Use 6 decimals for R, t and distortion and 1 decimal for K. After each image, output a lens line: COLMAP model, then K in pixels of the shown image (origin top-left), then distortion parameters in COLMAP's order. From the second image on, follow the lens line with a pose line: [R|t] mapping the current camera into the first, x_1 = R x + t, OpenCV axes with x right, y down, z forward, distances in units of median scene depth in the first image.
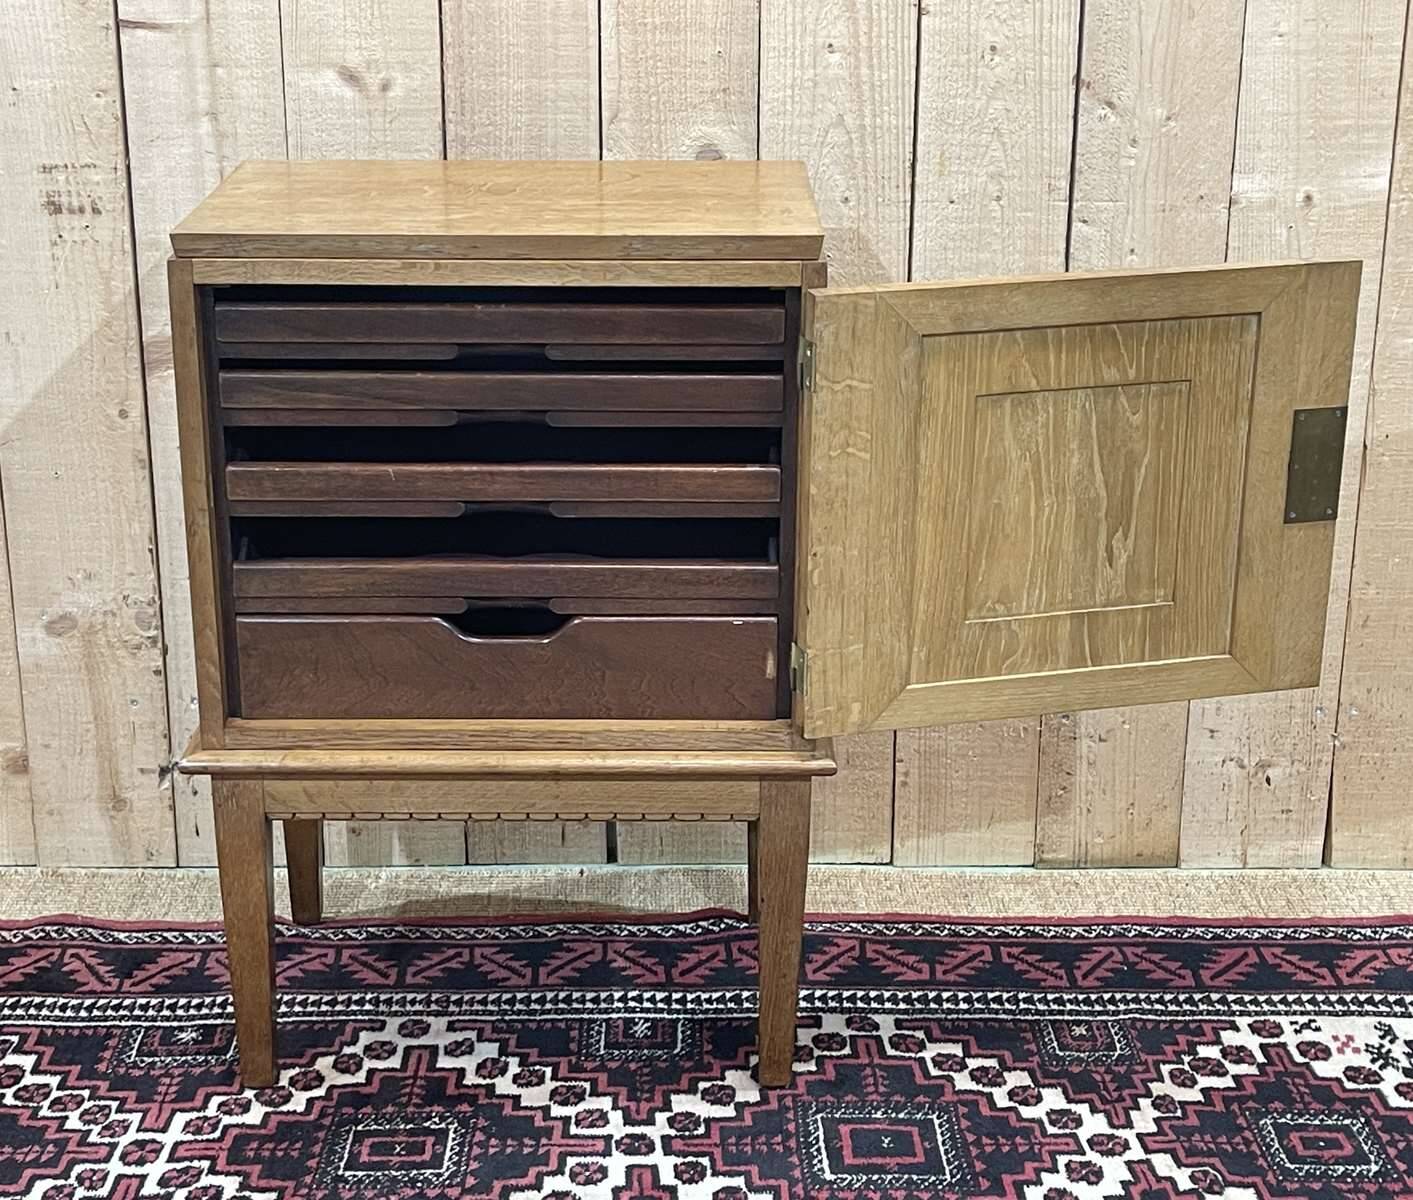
lens RADIAL K [[2389.9, 0, 644.8], [0, 2389.9, 611.8], [0, 0, 1]] dist [0.177679, -0.673518]
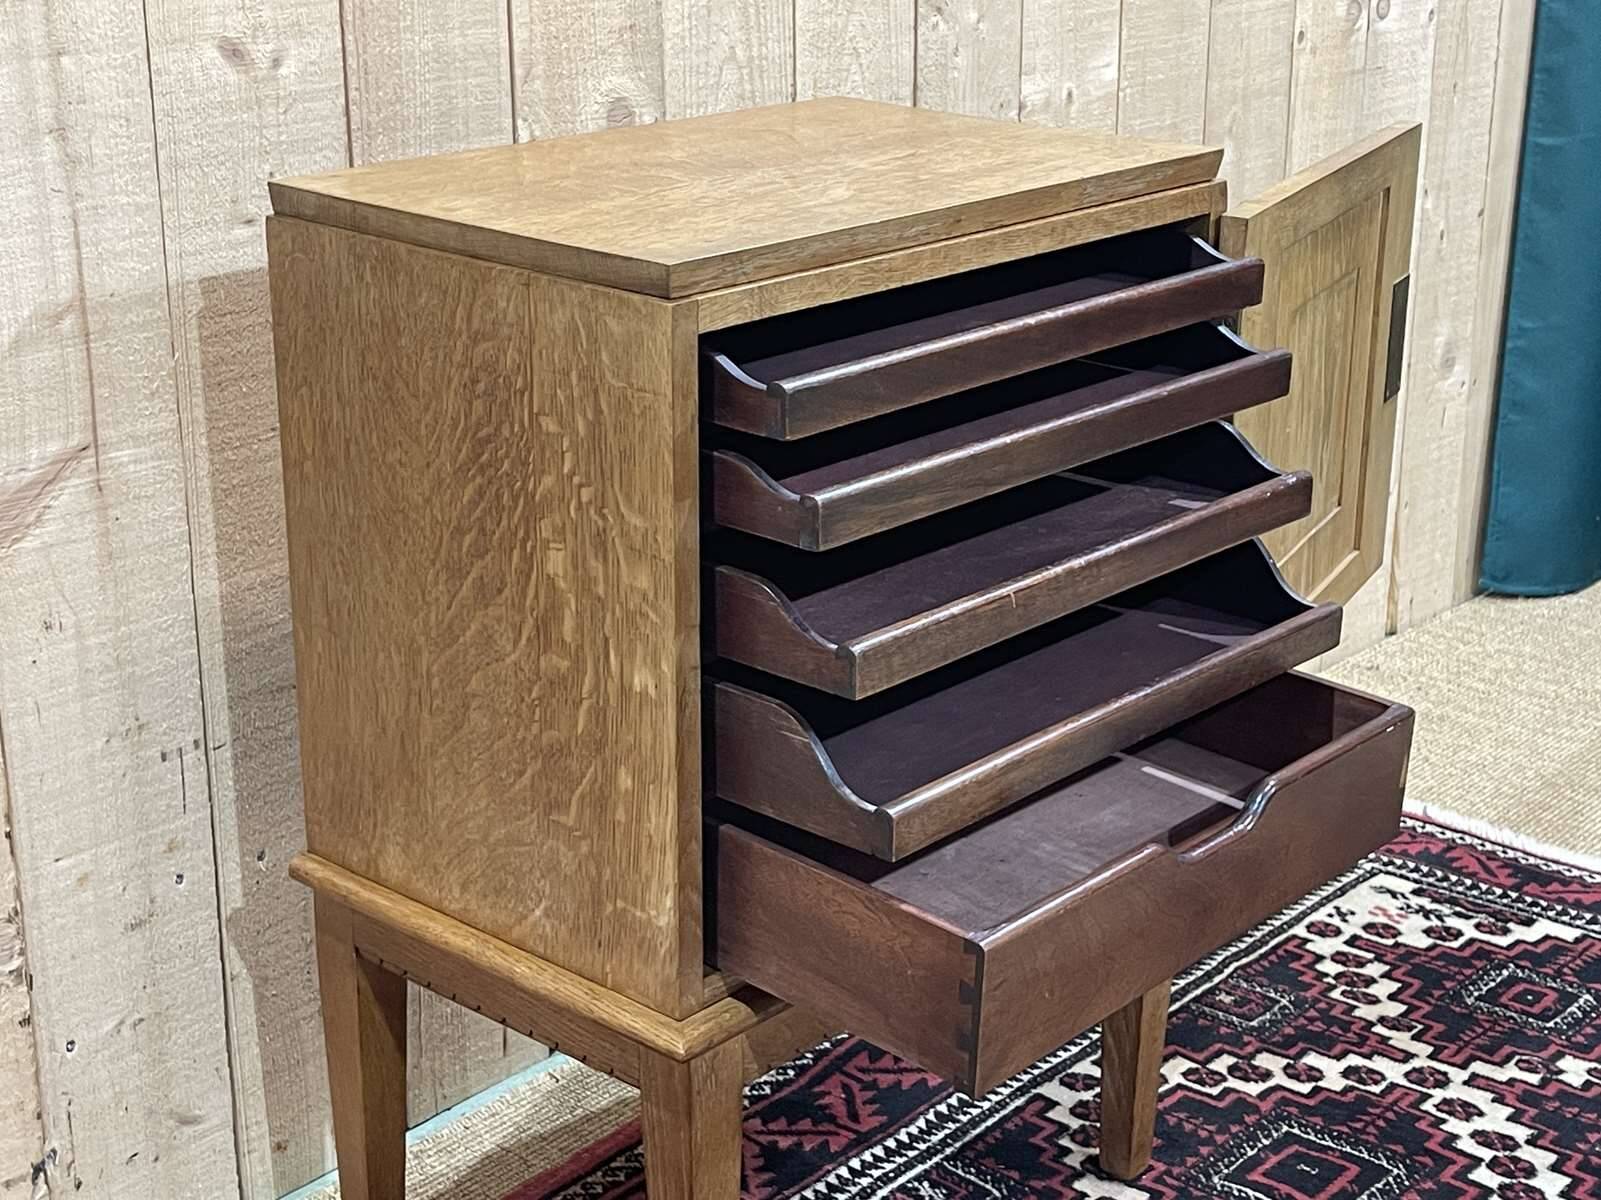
lens RADIAL K [[2517.4, 0, 819.4], [0, 2517.4, 623.6], [0, 0, 1]] dist [0.146869, -0.528432]
pose [[0.659011, -0.247561, 0.710224, -0.569441], [0.250343, 0.962636, 0.103252, -0.102458], [-0.709248, 0.109756, 0.696363, 0.414627]]
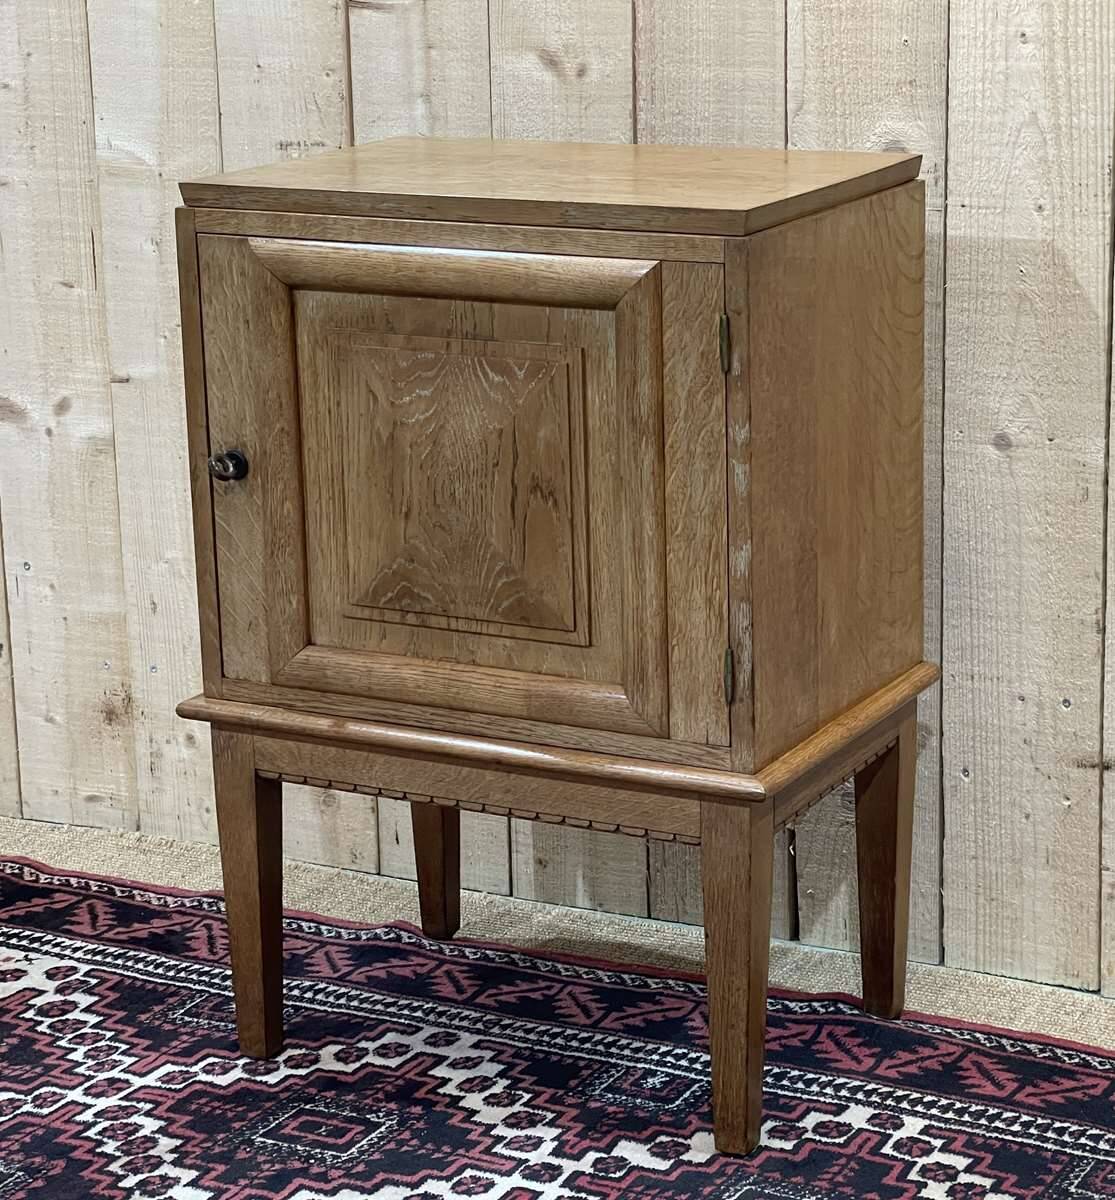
lens RADIAL K [[3010.7, 0, 584.9], [0, 3010.7, 604.3], [0, 0, 1]] dist [0.097121, 1.341881]
pose [[0.887712, 0.101961, -0.448967, 0.468620], [-0.136794, 0.989543, -0.045747, 0.049241], [0.439608, 0.102026, 0.892376, -0.059462]]
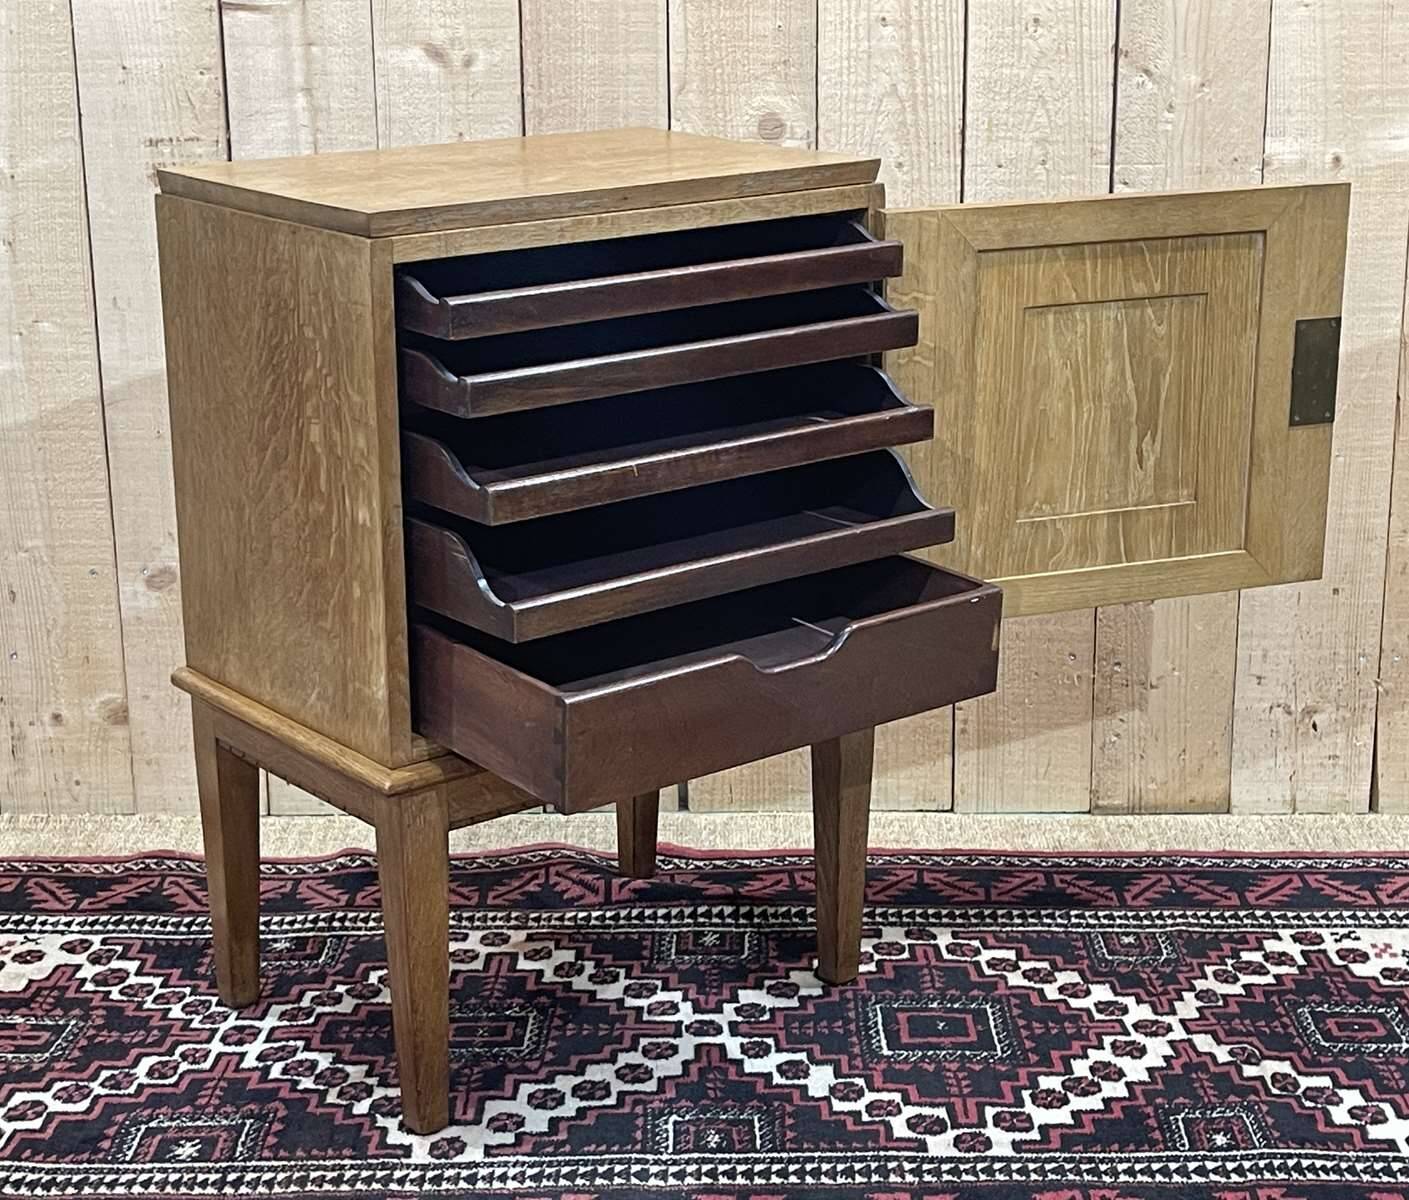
lens RADIAL K [[2488.0, 0, 673.2], [0, 2488.0, 615.6], [0, 0, 1]] dist [0.174996, -0.693342]
pose [[0.999767, -0.005072, -0.020996, 0.005879], [0.003933, 0.998538, -0.053905, 0.089818], [0.021239, 0.053809, 0.998325, -0.099298]]
